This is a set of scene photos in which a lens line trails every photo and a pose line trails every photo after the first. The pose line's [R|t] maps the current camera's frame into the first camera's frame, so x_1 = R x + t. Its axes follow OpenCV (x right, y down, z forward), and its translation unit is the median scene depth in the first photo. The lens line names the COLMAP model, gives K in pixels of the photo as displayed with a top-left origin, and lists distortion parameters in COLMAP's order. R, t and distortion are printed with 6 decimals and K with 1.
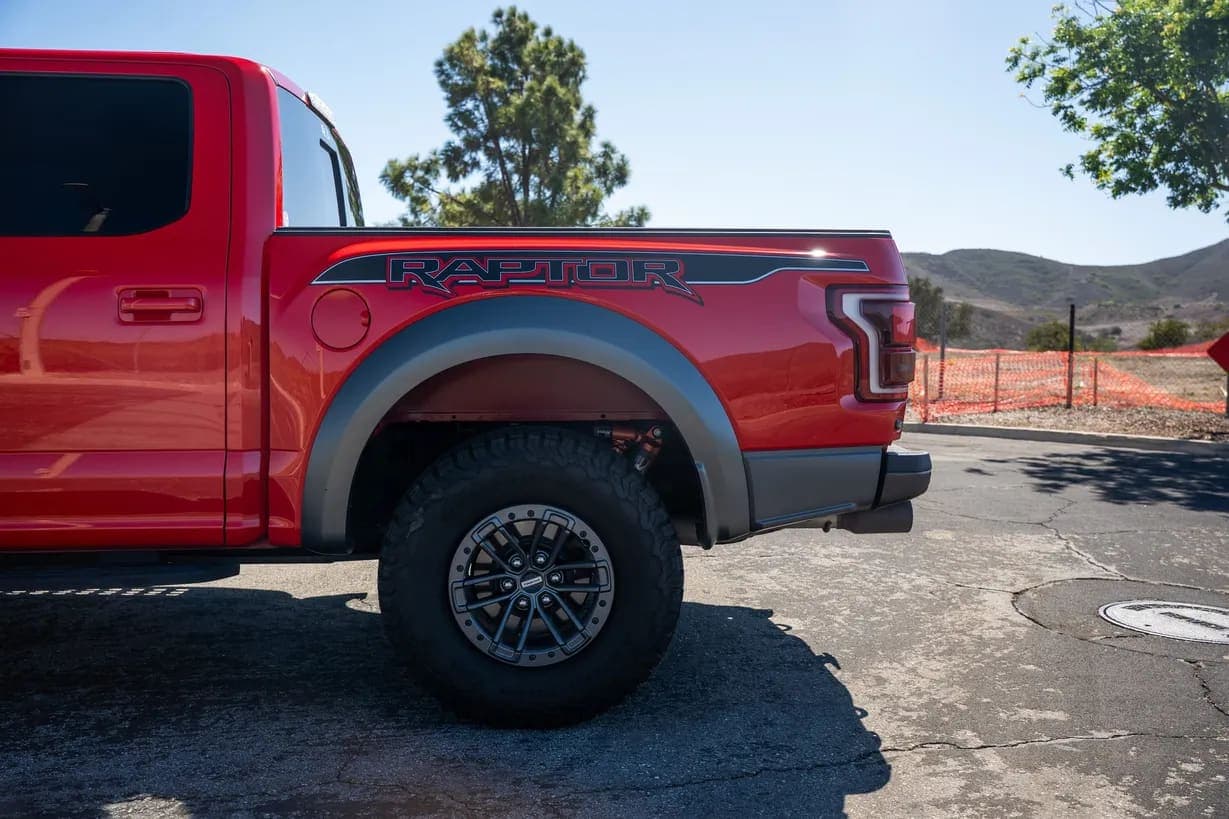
lens RADIAL K [[1473.4, 0, 586.1], [0, 1473.4, 407.9], [0, 0, 1]] dist [-0.150841, 0.741121]
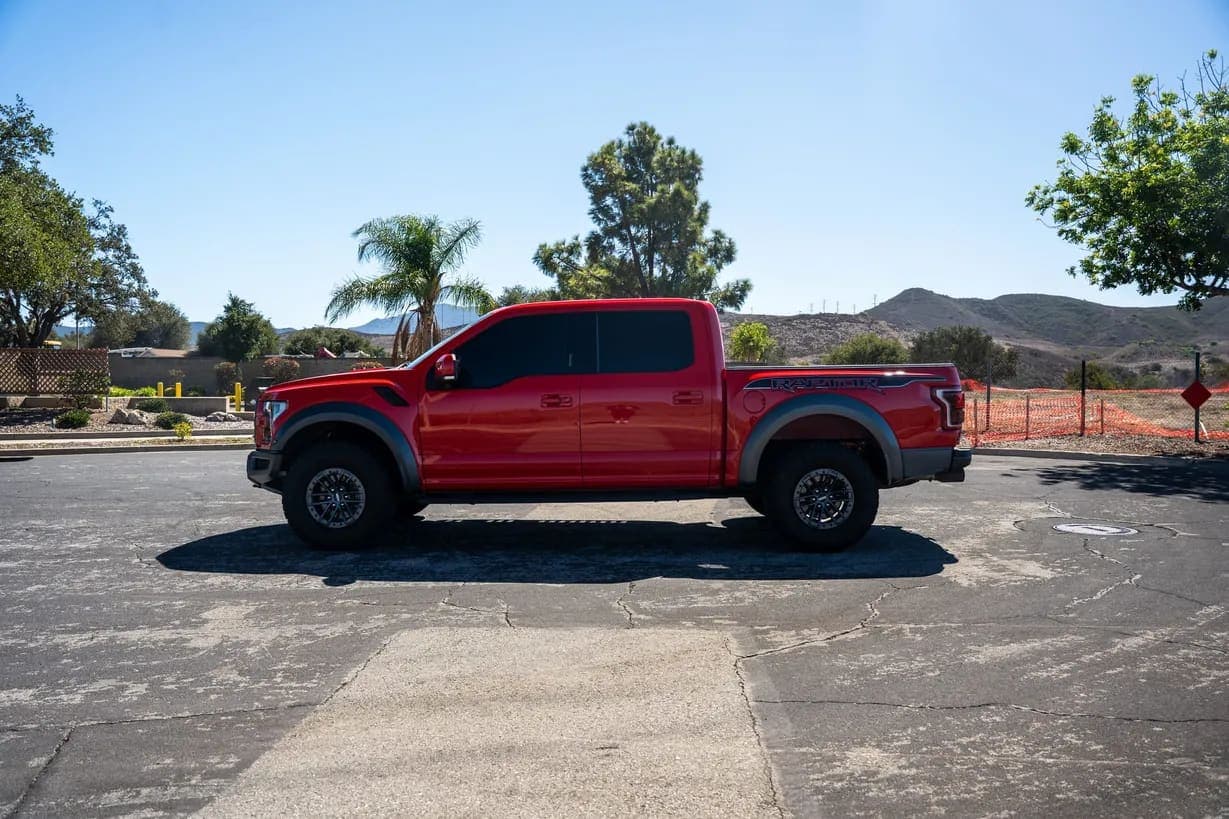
lens RADIAL K [[1473.4, 0, 586.1], [0, 1473.4, 407.9], [0, 0, 1]] dist [-0.150841, 0.741121]
pose [[0.999271, -0.012747, -0.035993, -0.116145], [0.011808, 0.999588, -0.026174, 0.005749], [0.036312, 0.025730, 0.999009, -0.533594]]
